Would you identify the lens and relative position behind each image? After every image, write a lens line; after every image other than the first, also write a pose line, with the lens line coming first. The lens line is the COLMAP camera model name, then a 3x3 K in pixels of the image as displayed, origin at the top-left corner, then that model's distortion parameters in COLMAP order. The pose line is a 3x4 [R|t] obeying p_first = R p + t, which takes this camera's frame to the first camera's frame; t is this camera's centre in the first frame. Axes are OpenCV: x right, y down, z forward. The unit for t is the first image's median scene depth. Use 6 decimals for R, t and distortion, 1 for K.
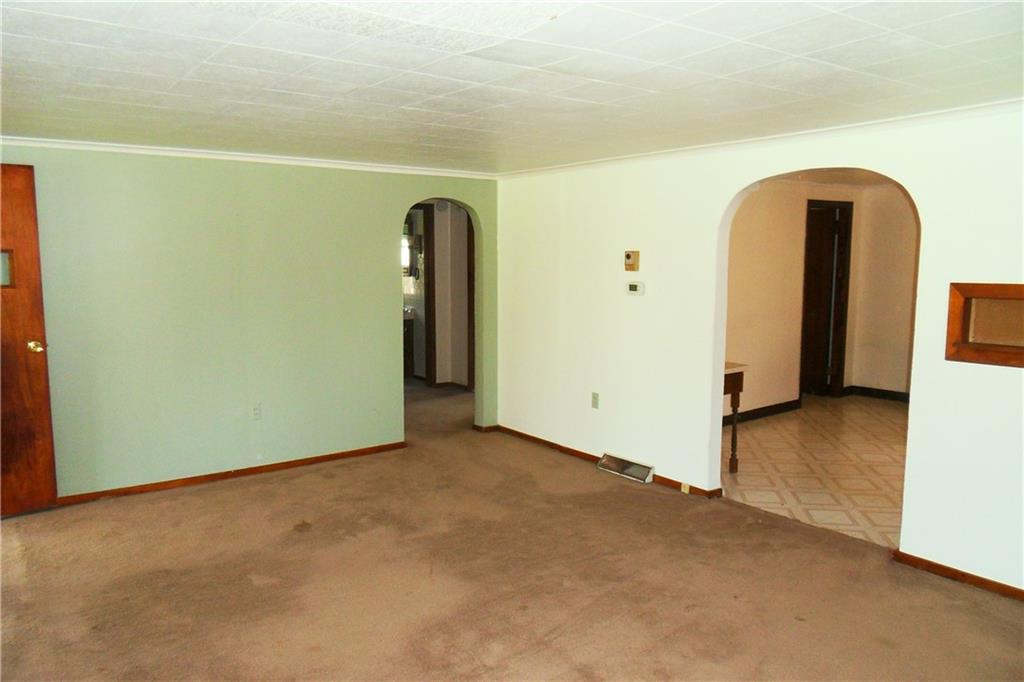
lens RADIAL K [[735.5, 0, 511.9], [0, 735.5, 341.2], [0, 0, 1]] dist [-0.040059, 0.001087]
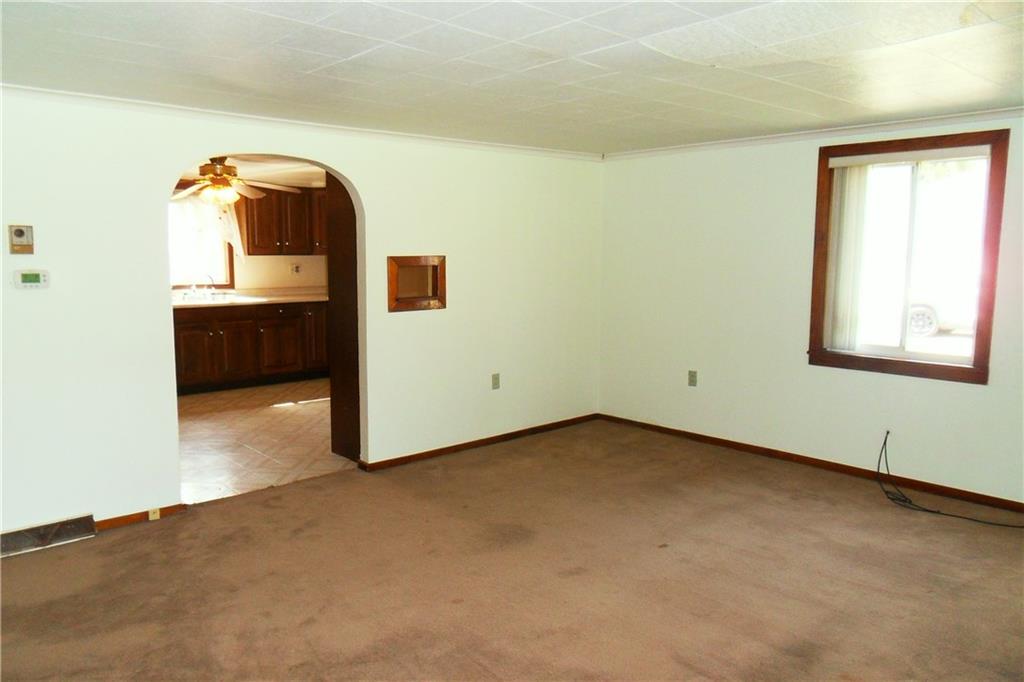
lens RADIAL K [[735.5, 0, 509.5], [0, 735.5, 343.2], [0, 0, 1]] dist [-0.040059, 0.001087]
pose [[-0.108429, -0.123781, 0.986368, -0.593664], [0.109029, 0.984751, 0.135563, -0.058287], [-0.988107, 0.122242, -0.093280, 0.652699]]
